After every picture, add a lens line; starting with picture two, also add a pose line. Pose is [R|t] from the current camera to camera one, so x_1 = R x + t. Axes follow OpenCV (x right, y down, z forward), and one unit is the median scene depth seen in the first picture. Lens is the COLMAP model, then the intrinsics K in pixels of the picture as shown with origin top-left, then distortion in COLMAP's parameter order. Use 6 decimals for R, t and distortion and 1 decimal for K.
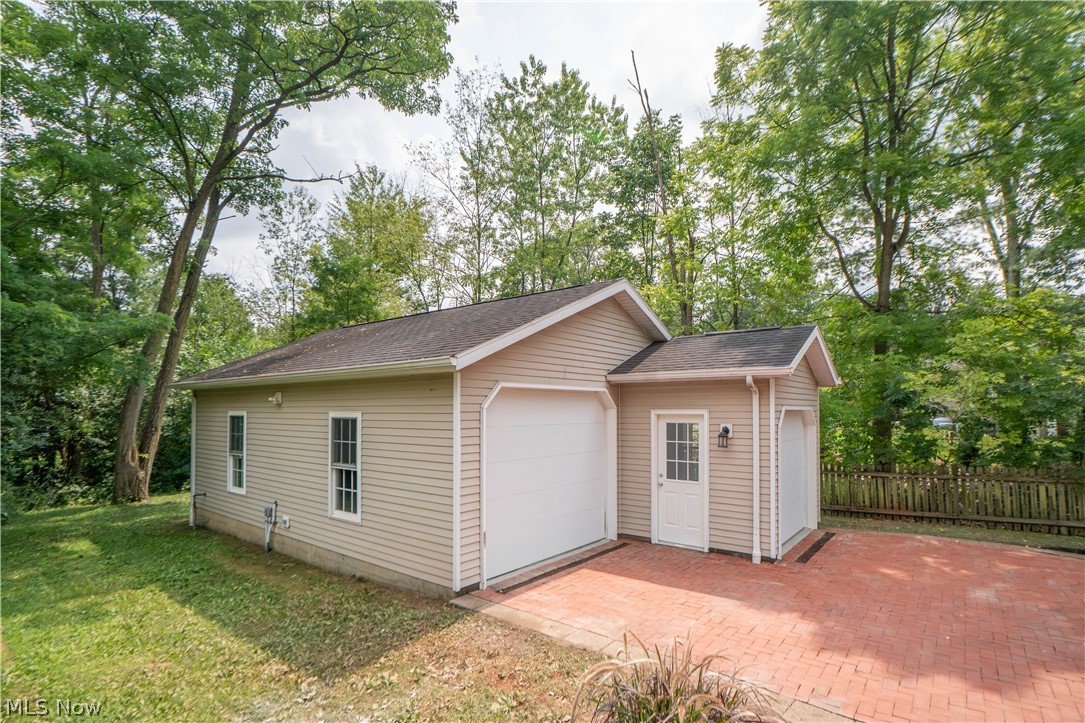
lens RADIAL K [[548.0, 0, 538.5], [0, 548.0, 400.4], [0, 0, 1]] dist [-0.066886, 0.027447]
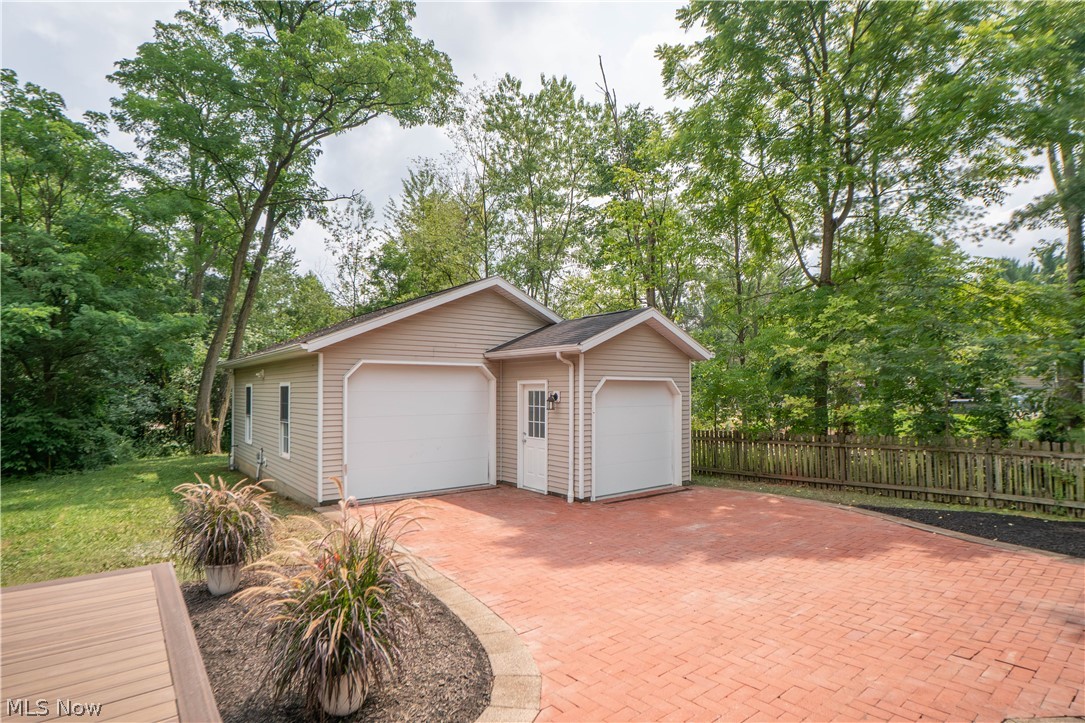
lens RADIAL K [[548.0, 0, 538.5], [0, 548.0, 400.4], [0, 0, 1]] dist [-0.066886, 0.027447]
pose [[0.977198, 0.004268, -0.212286, 0.496843], [0.003500, 0.999338, 0.036204, 0.016339], [0.212300, -0.036122, 0.976537, -0.199863]]
